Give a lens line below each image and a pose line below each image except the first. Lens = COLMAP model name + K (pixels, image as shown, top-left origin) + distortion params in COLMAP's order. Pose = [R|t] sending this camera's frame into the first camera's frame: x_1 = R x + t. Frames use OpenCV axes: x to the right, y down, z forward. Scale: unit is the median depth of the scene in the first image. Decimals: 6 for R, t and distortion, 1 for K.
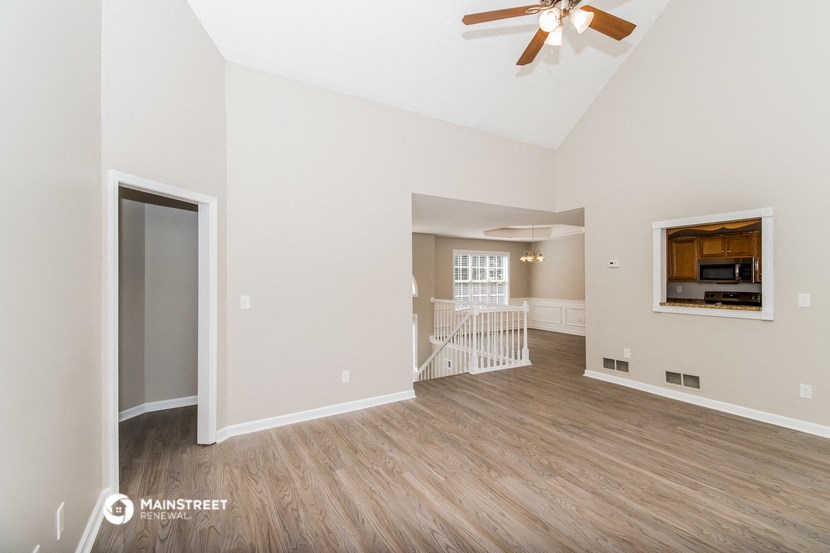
lens RADIAL K [[361.2, 0, 420.3], [0, 361.2, 278.5], [0, 0, 1]] dist [-0.018969, -0.001333]
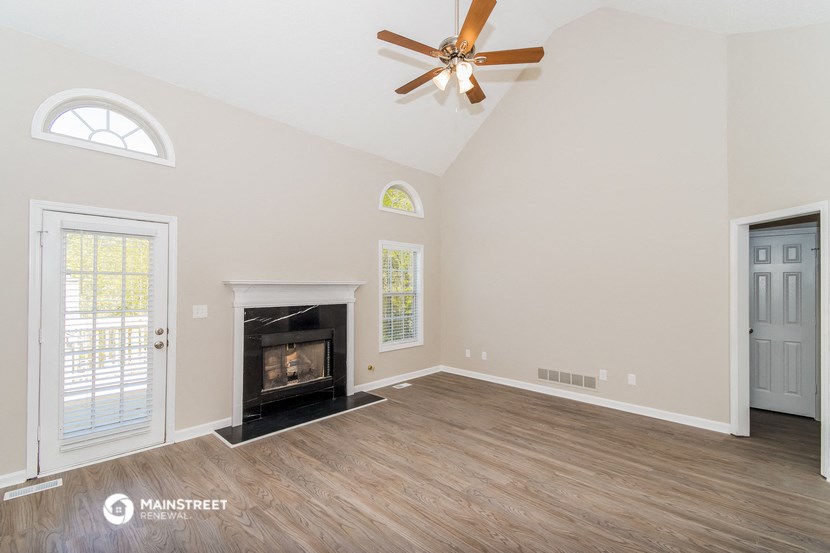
lens RADIAL K [[361.2, 0, 415.8], [0, 361.2, 279.2], [0, 0, 1]] dist [-0.018969, -0.001333]
pose [[-0.967336, 0.005637, -0.253435, 0.735749], [0.007123, 0.999962, -0.004947, -0.037284], [0.253398, -0.006591, -0.967340, 1.889638]]
